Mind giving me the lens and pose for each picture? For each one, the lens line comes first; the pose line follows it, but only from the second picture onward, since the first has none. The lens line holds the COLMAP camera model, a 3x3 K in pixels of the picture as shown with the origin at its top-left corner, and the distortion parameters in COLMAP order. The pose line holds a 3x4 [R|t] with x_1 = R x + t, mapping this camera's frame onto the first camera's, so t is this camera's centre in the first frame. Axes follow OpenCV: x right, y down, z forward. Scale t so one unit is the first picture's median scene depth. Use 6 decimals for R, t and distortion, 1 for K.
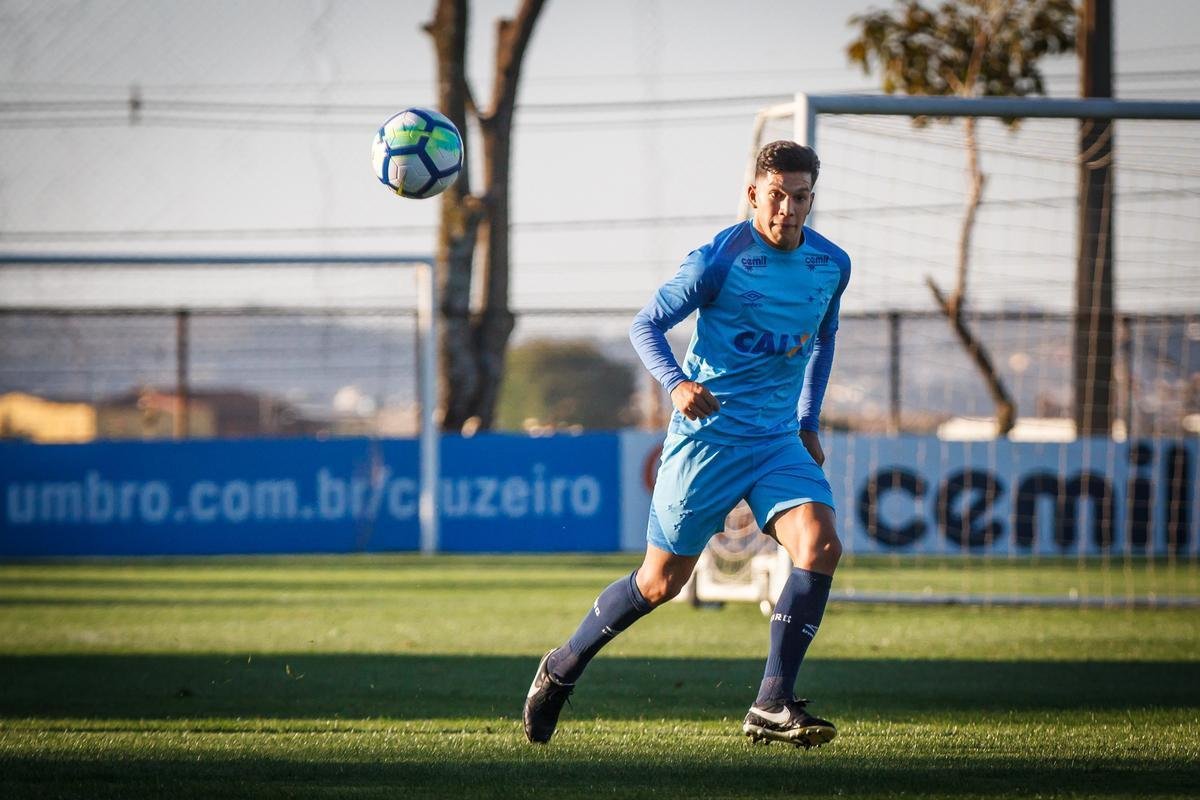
lens RADIAL K [[7926.8, 0, 599.5], [0, 7926.8, 399.6], [0, 0, 1]] dist [-0.983647, 0.000000]
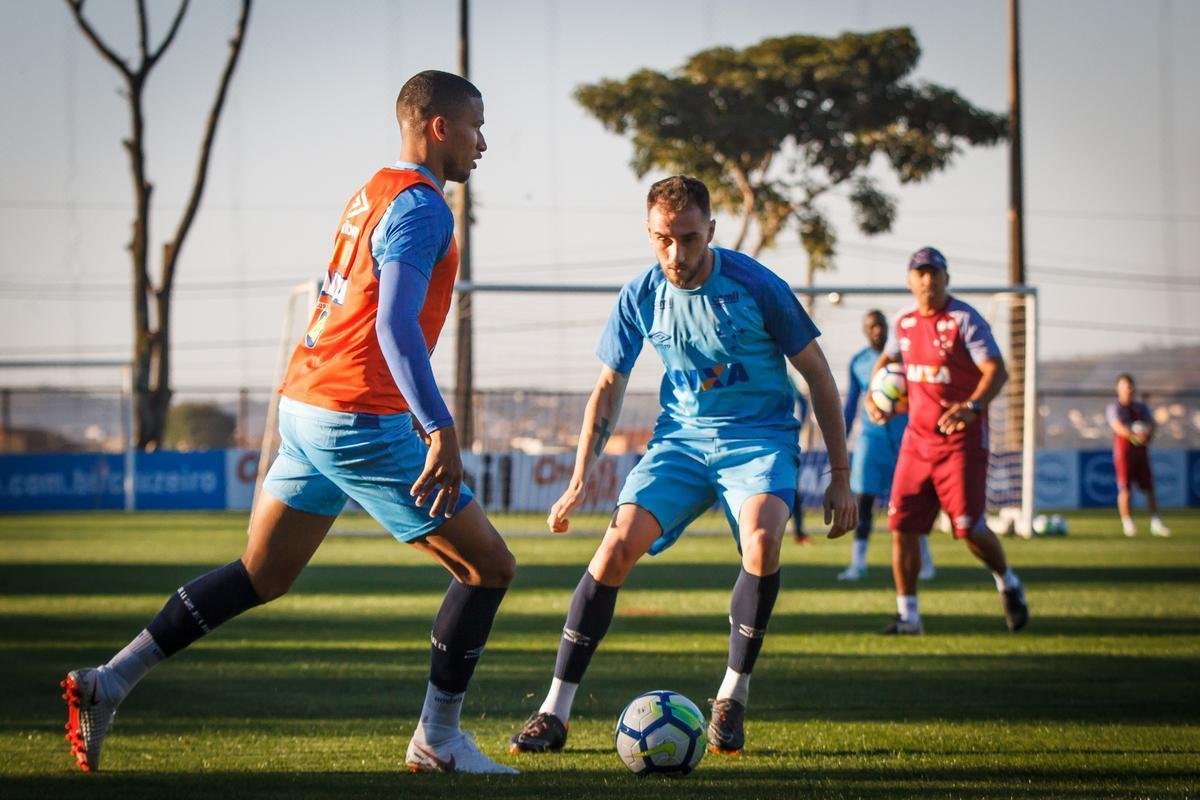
lens RADIAL K [[7926.8, 0, 600.8], [0, 7926.8, 400.1], [0, 0, 1]] dist [-0.983647, 0.000000]
pose [[0.999167, -0.002925, 0.040698, 0.015970], [0.003081, 0.999988, -0.003773, -0.000496], [-0.040687, 0.003895, 0.999164, -0.987523]]
